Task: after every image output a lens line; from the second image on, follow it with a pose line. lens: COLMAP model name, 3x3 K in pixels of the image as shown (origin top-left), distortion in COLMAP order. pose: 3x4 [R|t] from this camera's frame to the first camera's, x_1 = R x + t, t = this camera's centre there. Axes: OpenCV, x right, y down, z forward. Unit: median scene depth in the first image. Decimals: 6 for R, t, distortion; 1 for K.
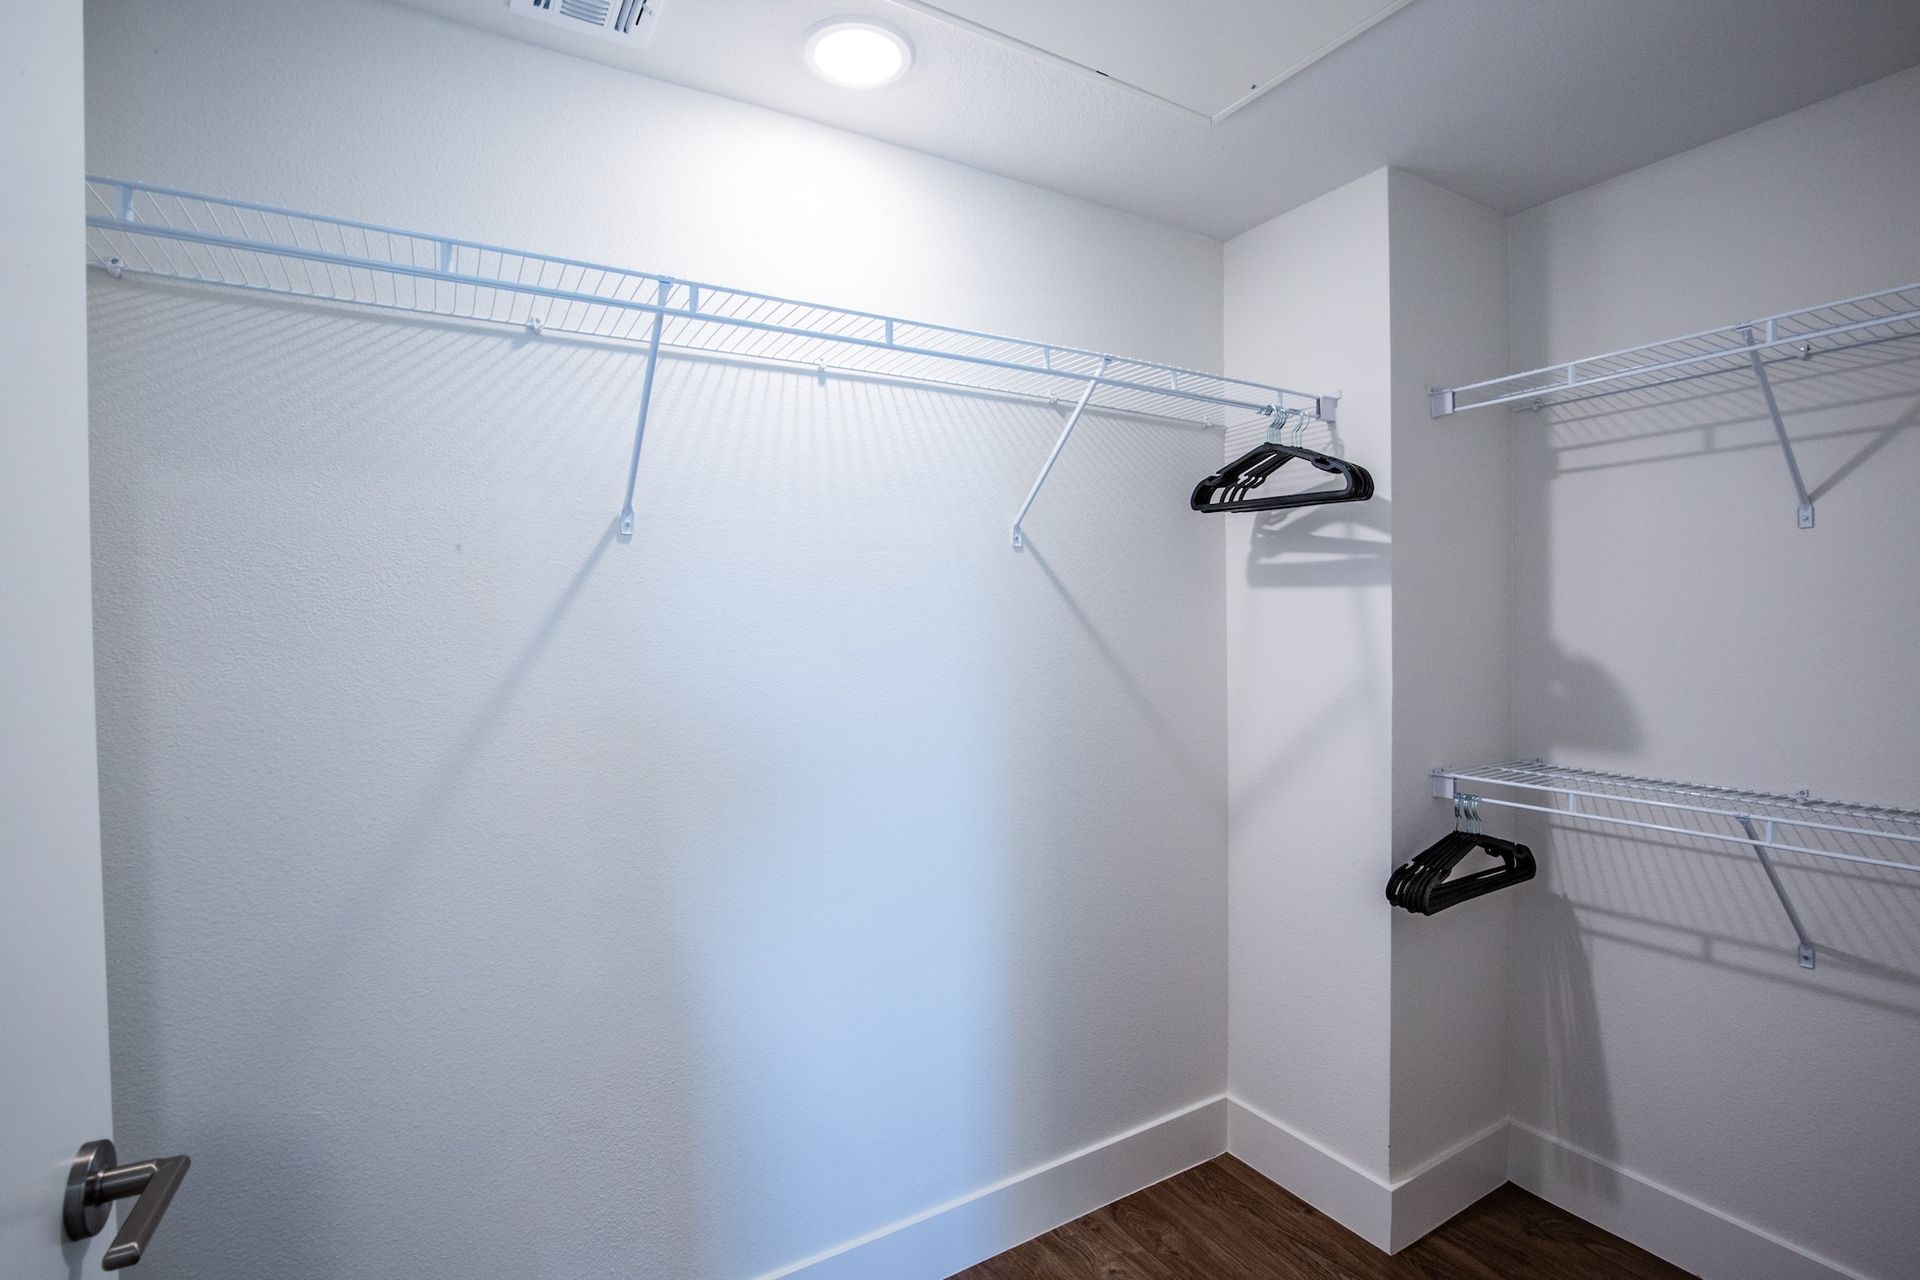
lens RADIAL K [[893.9, 0, 966.6], [0, 893.9, 633.8], [0, 0, 1]] dist [-0.002551, 0.000079]
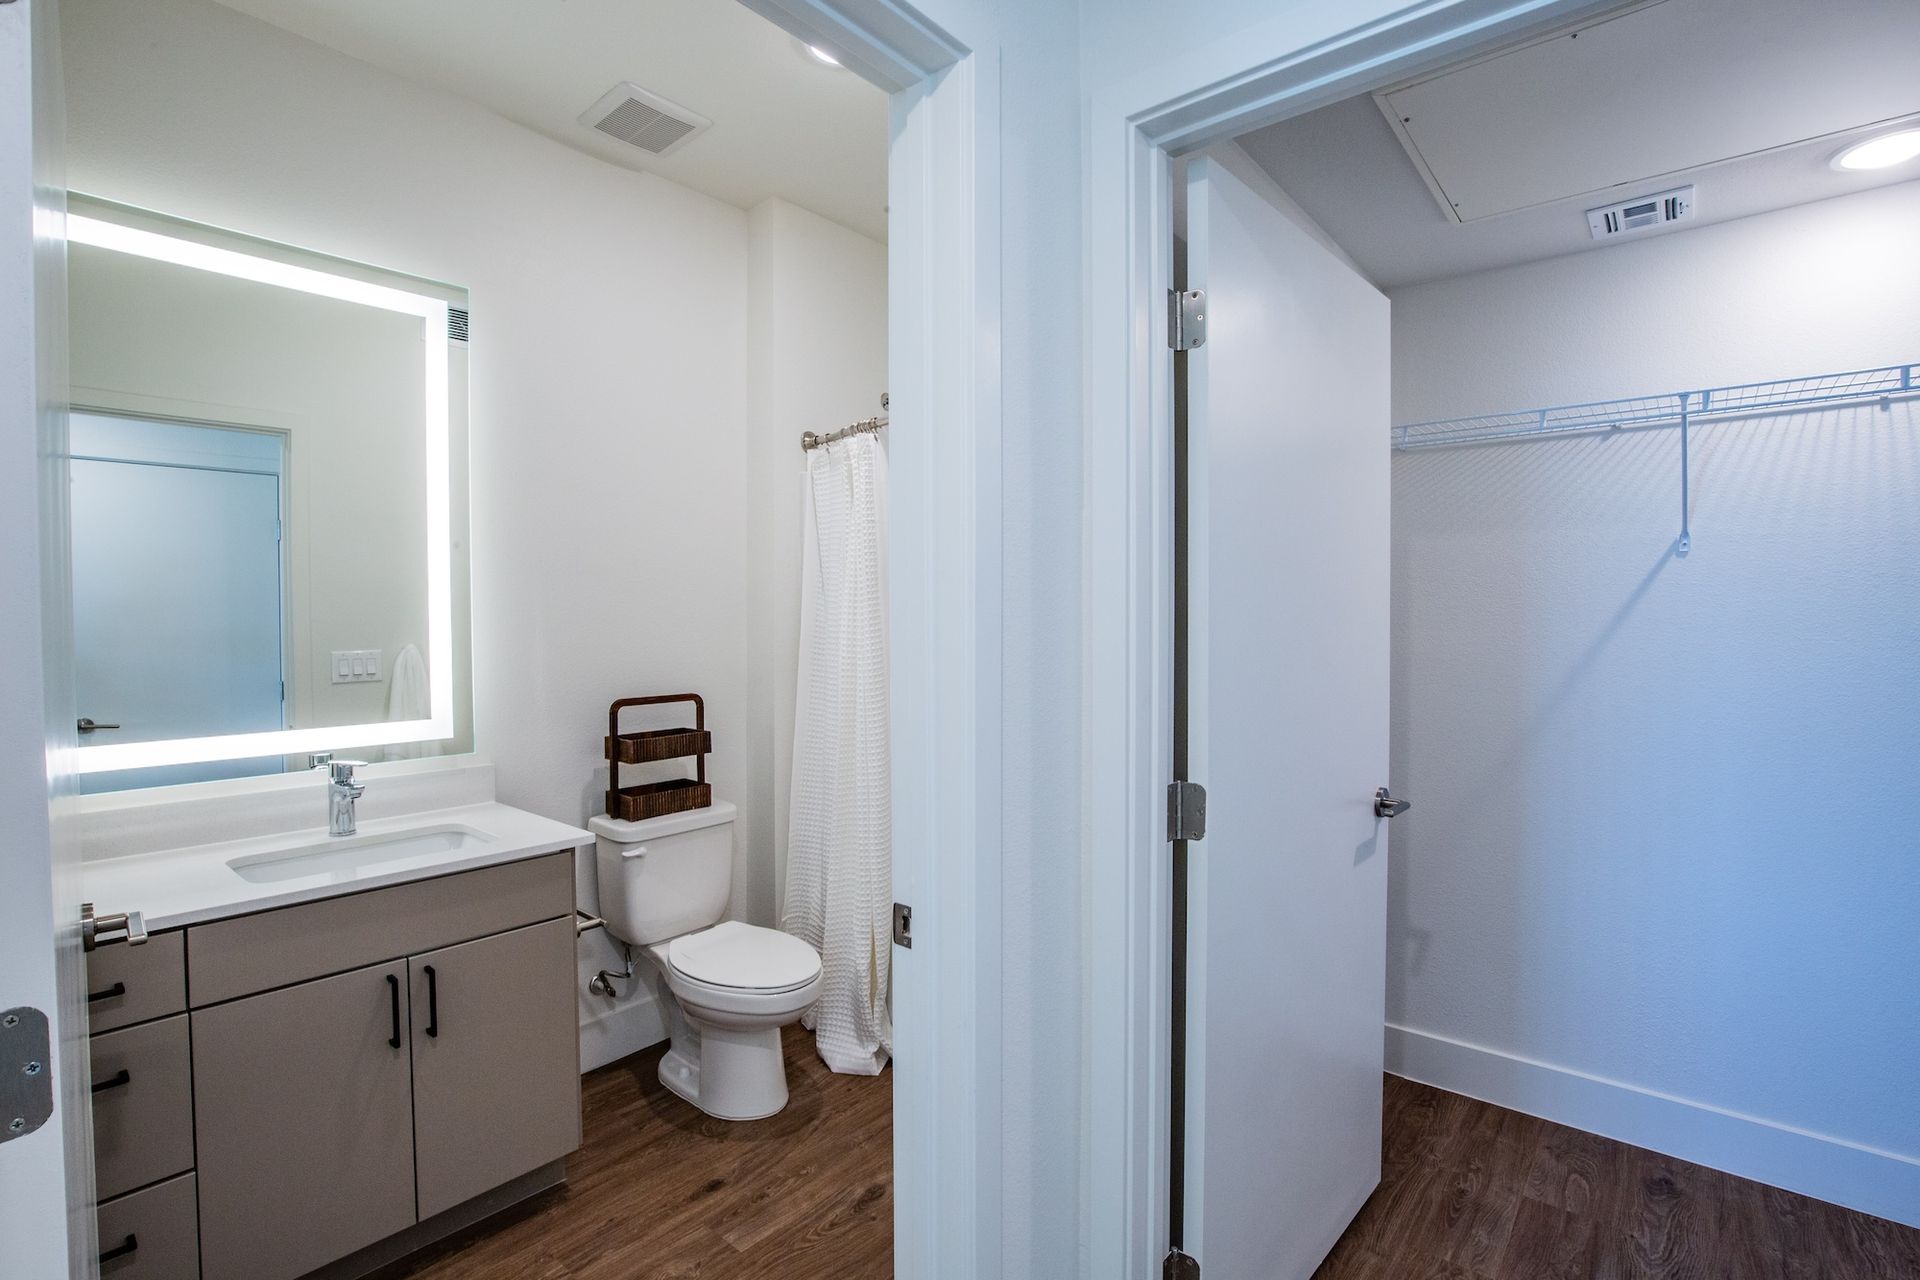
lens RADIAL K [[893.9, 0, 966.6], [0, 893.9, 633.8], [0, 0, 1]] dist [-0.002551, 0.000079]
pose [[0.329677, 0.030022, -0.943616, 0.639446], [-0.008466, 0.999548, 0.028843, -0.009389], [0.944056, -0.001520, 0.329782, -0.609281]]
